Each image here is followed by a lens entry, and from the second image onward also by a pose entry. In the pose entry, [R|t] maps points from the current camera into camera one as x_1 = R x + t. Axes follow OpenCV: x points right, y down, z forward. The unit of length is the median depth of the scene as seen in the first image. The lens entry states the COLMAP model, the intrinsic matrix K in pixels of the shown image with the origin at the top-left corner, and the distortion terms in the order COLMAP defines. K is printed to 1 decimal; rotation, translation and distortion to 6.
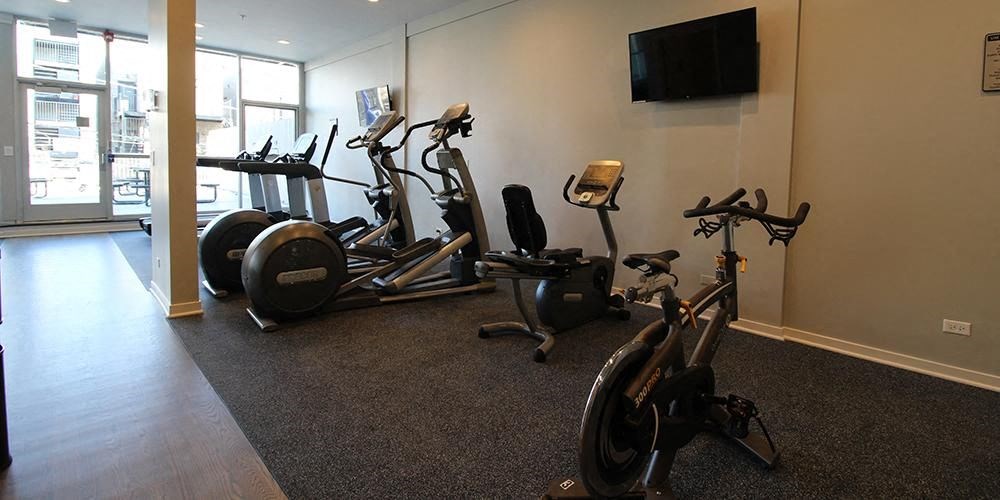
lens RADIAL K [[466.2, 0, 500.9], [0, 466.2, 188.2], [0, 0, 1]] dist [-0.013729, -0.000730]
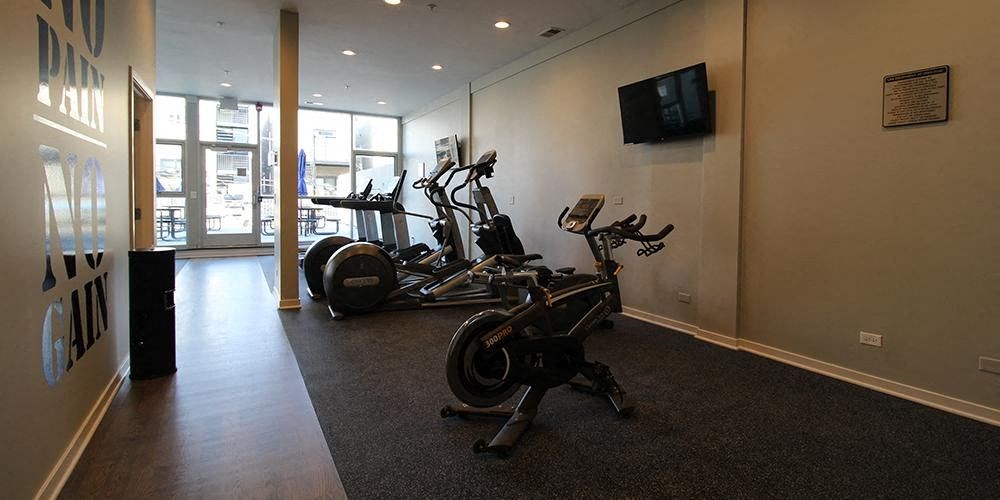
lens RADIAL K [[461.4, 0, 499.3], [0, 461.4, 208.8], [0, 0, 1]] dist [0.000205, 0.000062]
pose [[0.969856, -0.010220, -0.243464, 0.203054], [0.002121, 0.999436, -0.033504, 0.012119], [0.243669, 0.031978, 0.969331, -0.157524]]
